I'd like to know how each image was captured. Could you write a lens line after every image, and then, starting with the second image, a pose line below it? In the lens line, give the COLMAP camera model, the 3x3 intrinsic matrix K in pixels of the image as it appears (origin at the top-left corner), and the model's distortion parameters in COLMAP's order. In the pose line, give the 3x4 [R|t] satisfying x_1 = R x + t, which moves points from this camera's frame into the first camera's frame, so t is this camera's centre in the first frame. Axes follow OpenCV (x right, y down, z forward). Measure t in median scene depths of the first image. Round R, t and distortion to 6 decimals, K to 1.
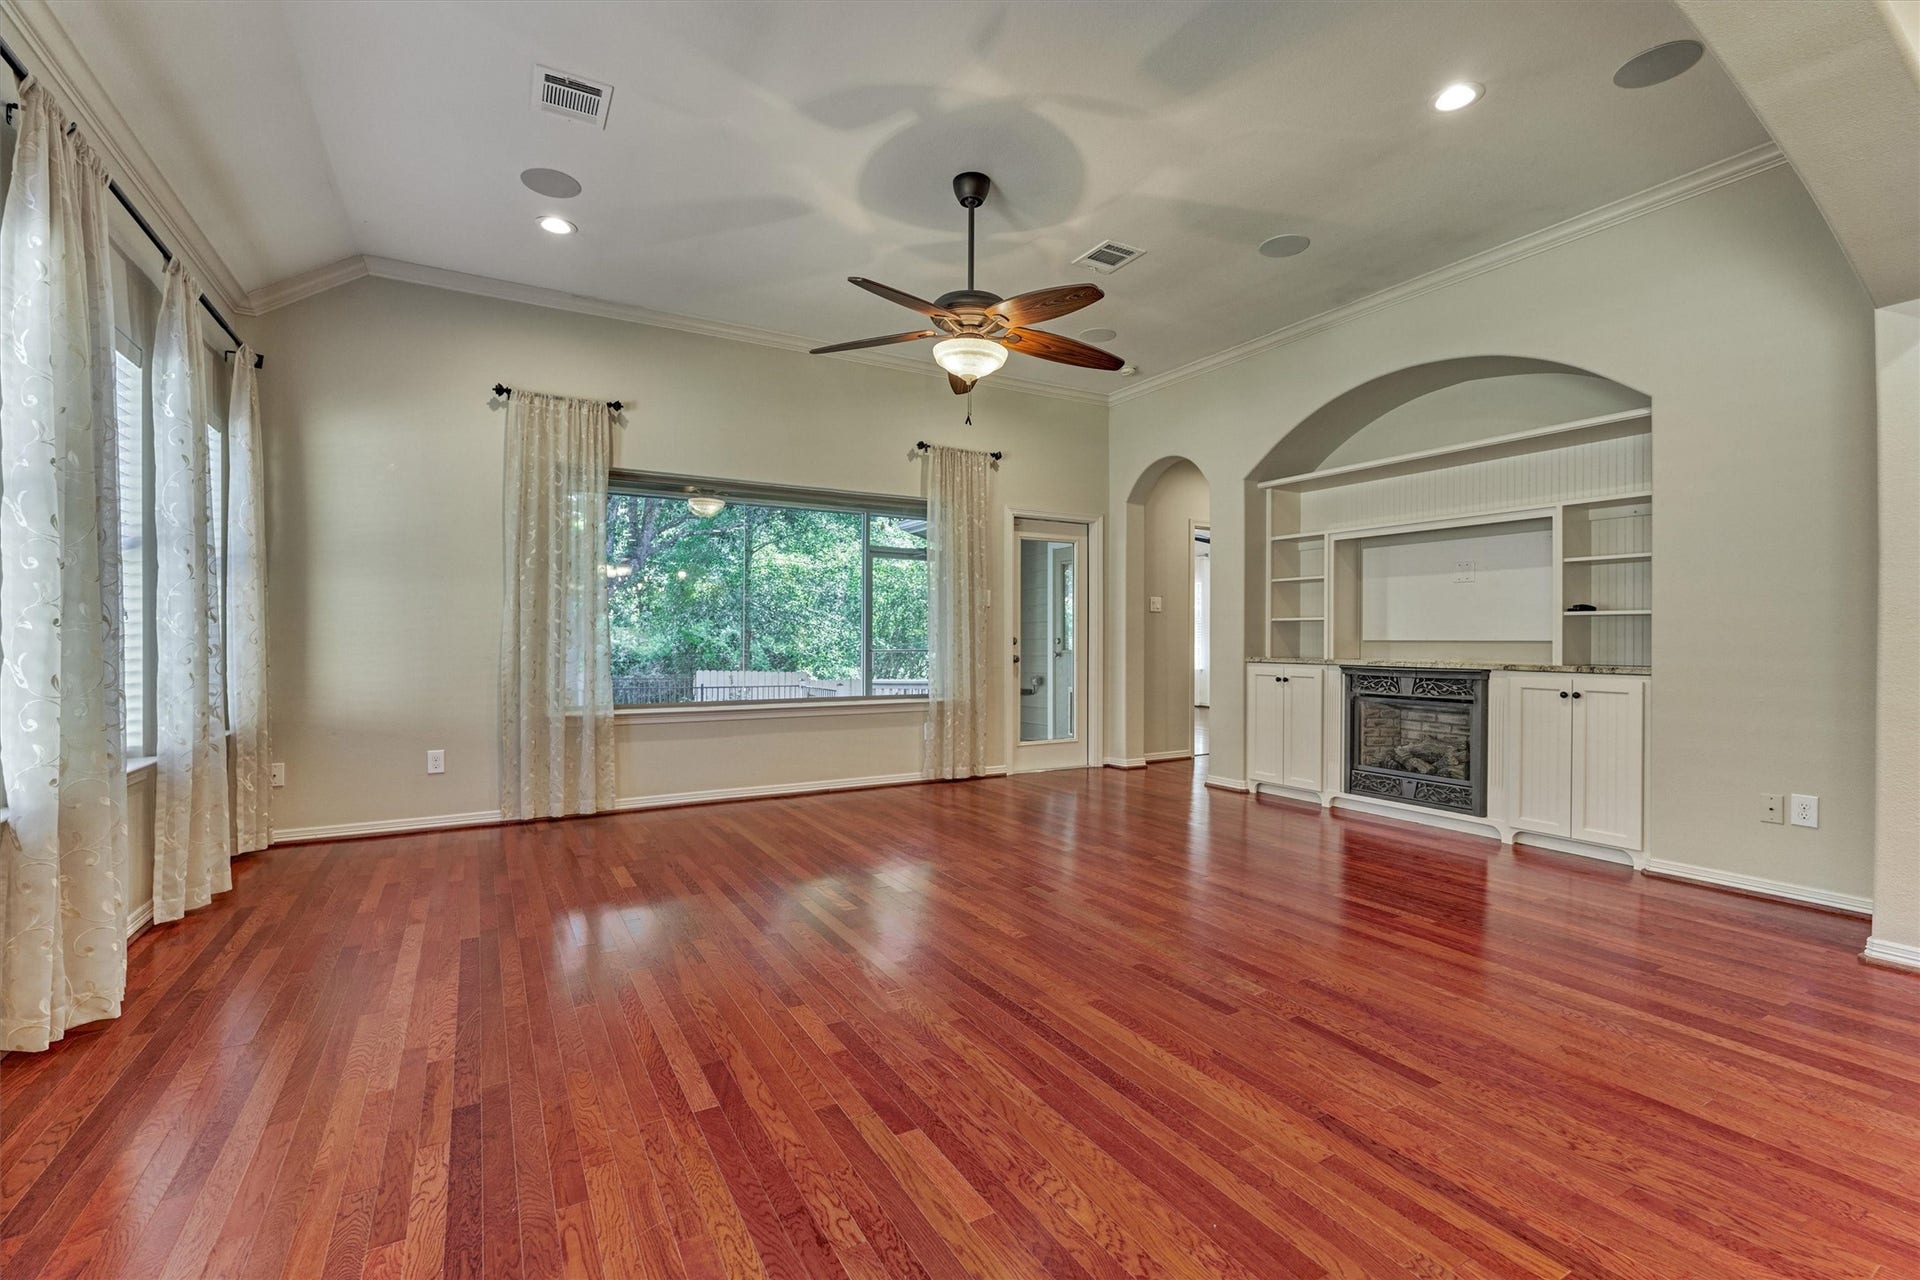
lens RADIAL K [[840.8, 0, 960.0], [0, 840.8, 640.0], [0, 0, 1]] dist [-0.000965, 0.000120]
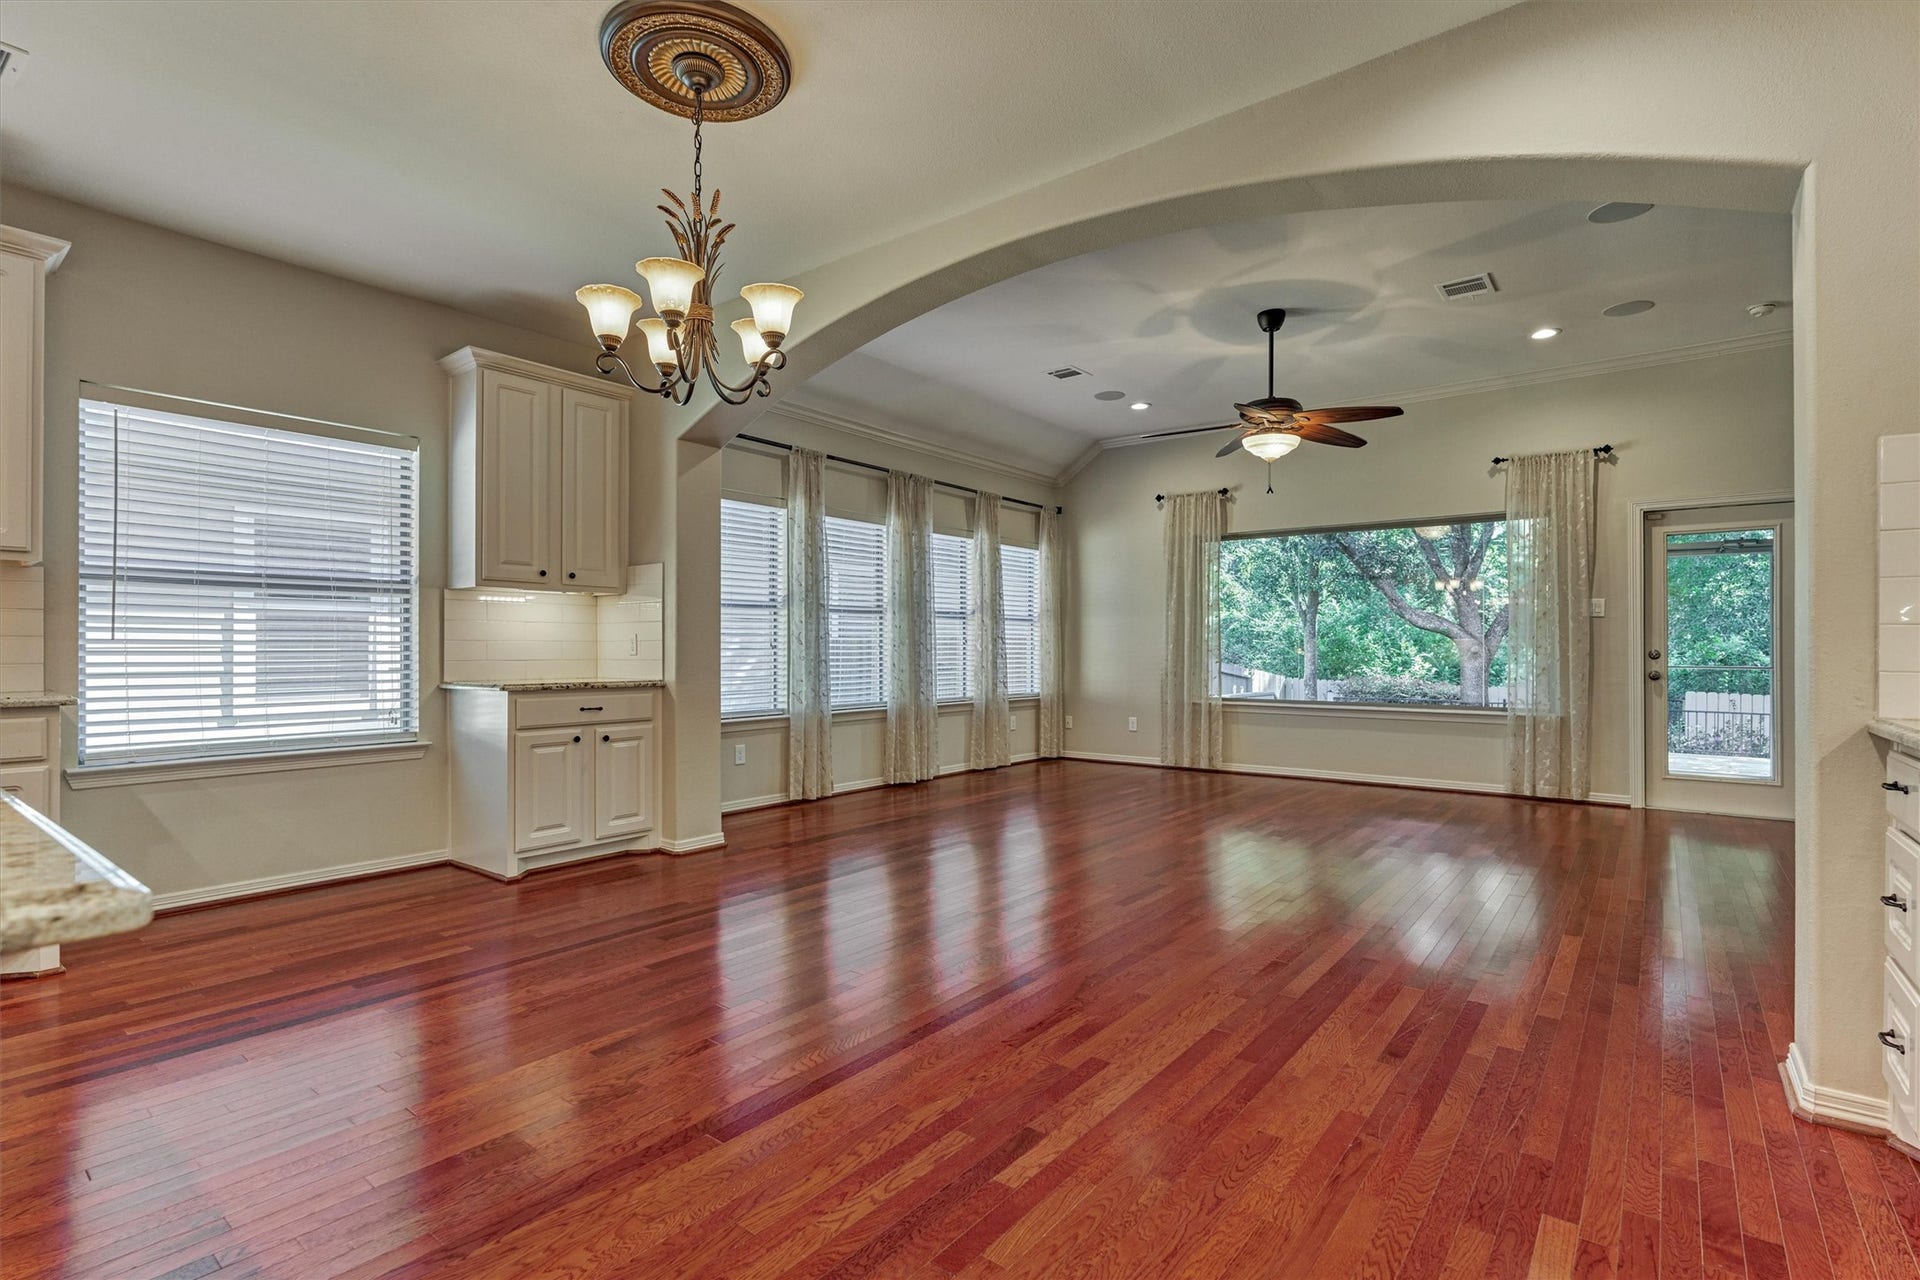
lens RADIAL K [[896.0, 0, 967.3], [0, 896.0, 643.5], [0, 0, 1]] dist [0.001416, 0.000289]
pose [[0.384943, -0.008648, -0.922900, 0.855710], [-0.003245, 0.999937, -0.010723, 0.002593], [0.922935, 0.007122, 0.384891, -0.005219]]
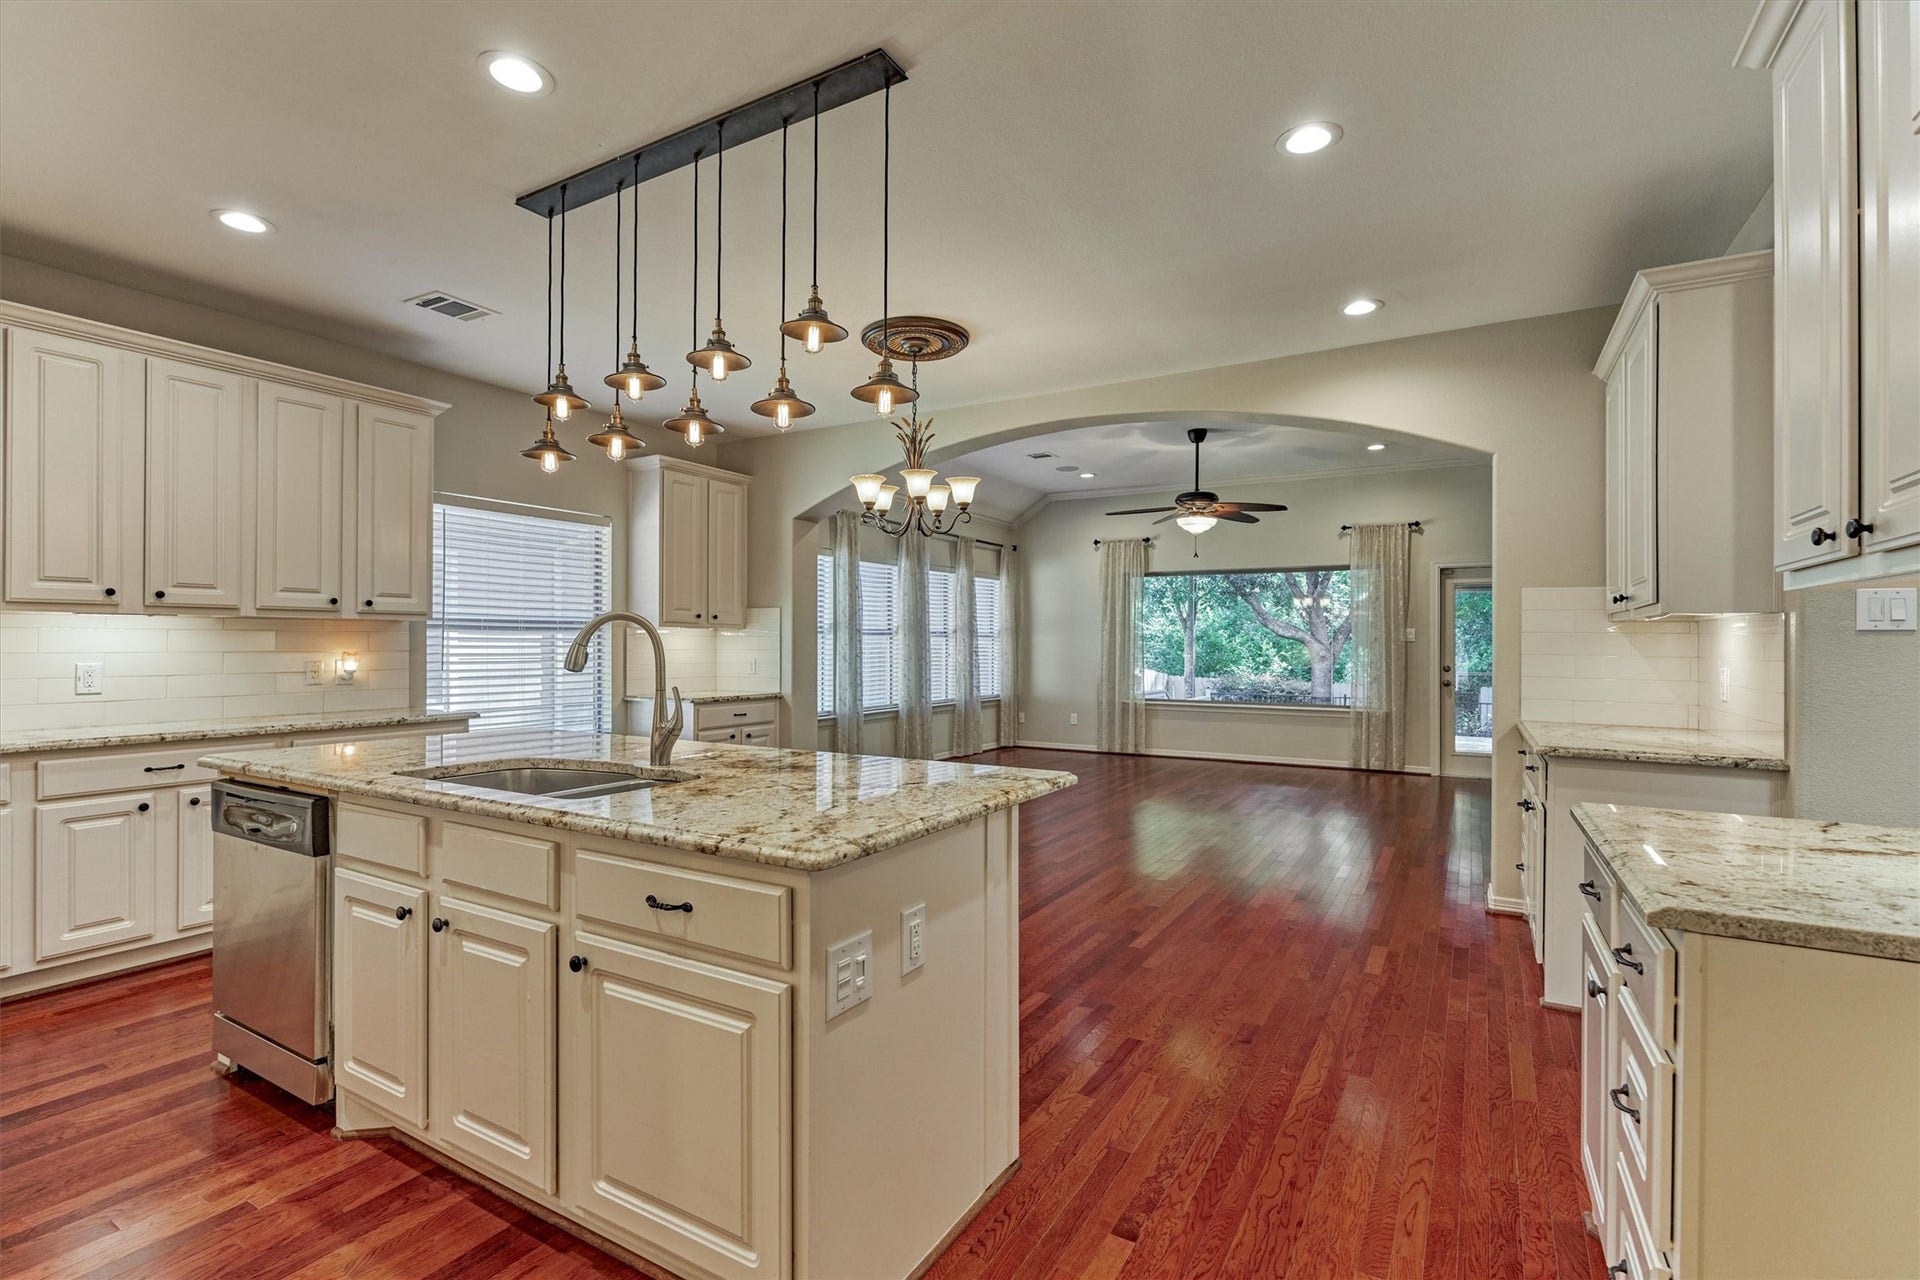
lens RADIAL K [[870.6, 0, 961.8], [0, 870.6, 637.9], [0, 0, 1]] dist [-0.005111, -0.000021]
pose [[0.499396, -0.005890, -0.866354, 1.085870], [-0.005600, 0.999934, -0.010027, -0.036126], [0.866356, 0.009859, 0.499330, -0.338578]]
